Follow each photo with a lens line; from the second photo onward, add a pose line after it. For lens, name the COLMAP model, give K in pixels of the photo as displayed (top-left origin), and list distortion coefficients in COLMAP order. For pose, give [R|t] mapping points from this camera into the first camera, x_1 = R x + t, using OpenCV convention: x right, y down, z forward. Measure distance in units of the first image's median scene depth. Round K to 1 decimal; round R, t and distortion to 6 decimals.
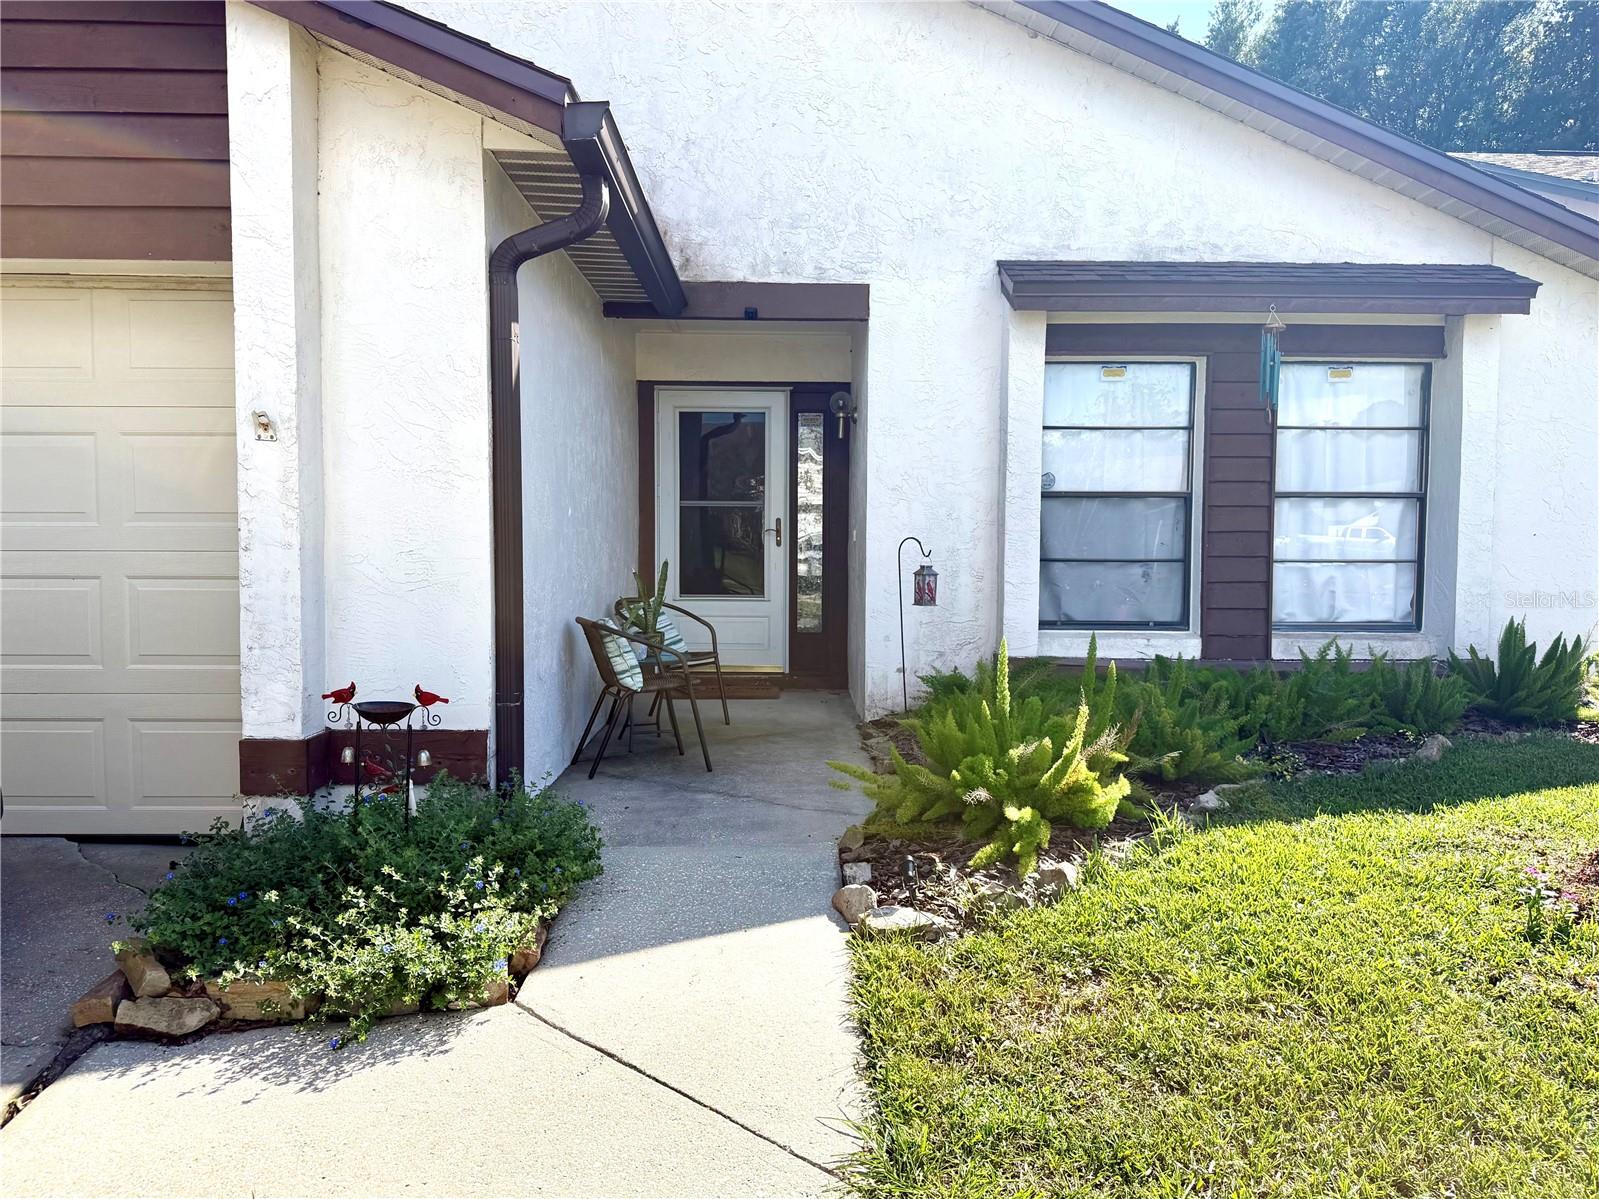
lens RADIAL K [[1150.5, 0, 804.8], [0, 1150.5, 601.0], [0, 0, 1]] dist [0.091146, -0.143249]
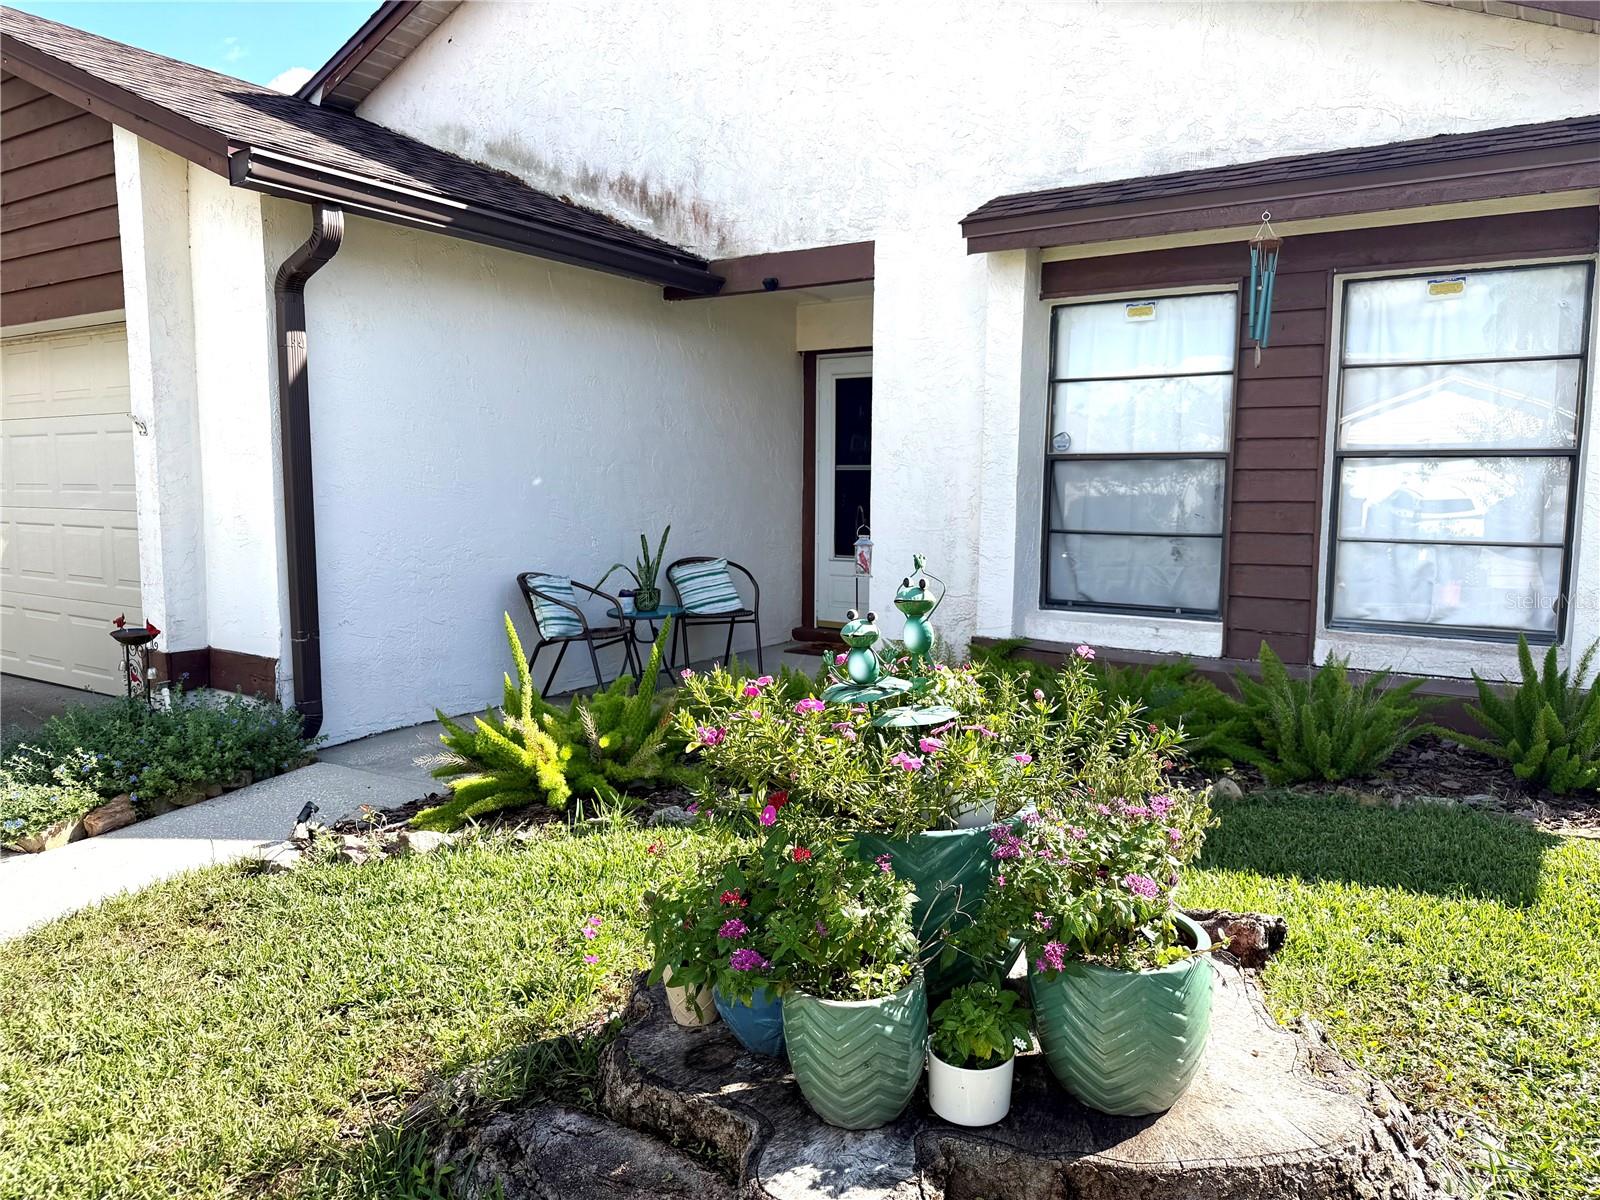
lens RADIAL K [[1111.2, 0, 803.5], [0, 1111.2, 624.6], [0, 0, 1]] dist [0.001851, -0.005721]
pose [[0.830707, 0.069661, -0.552335, 0.540192], [-0.032624, 0.996527, 0.076617, -0.024232], [0.555754, -0.045627, 0.830094, 0.185298]]
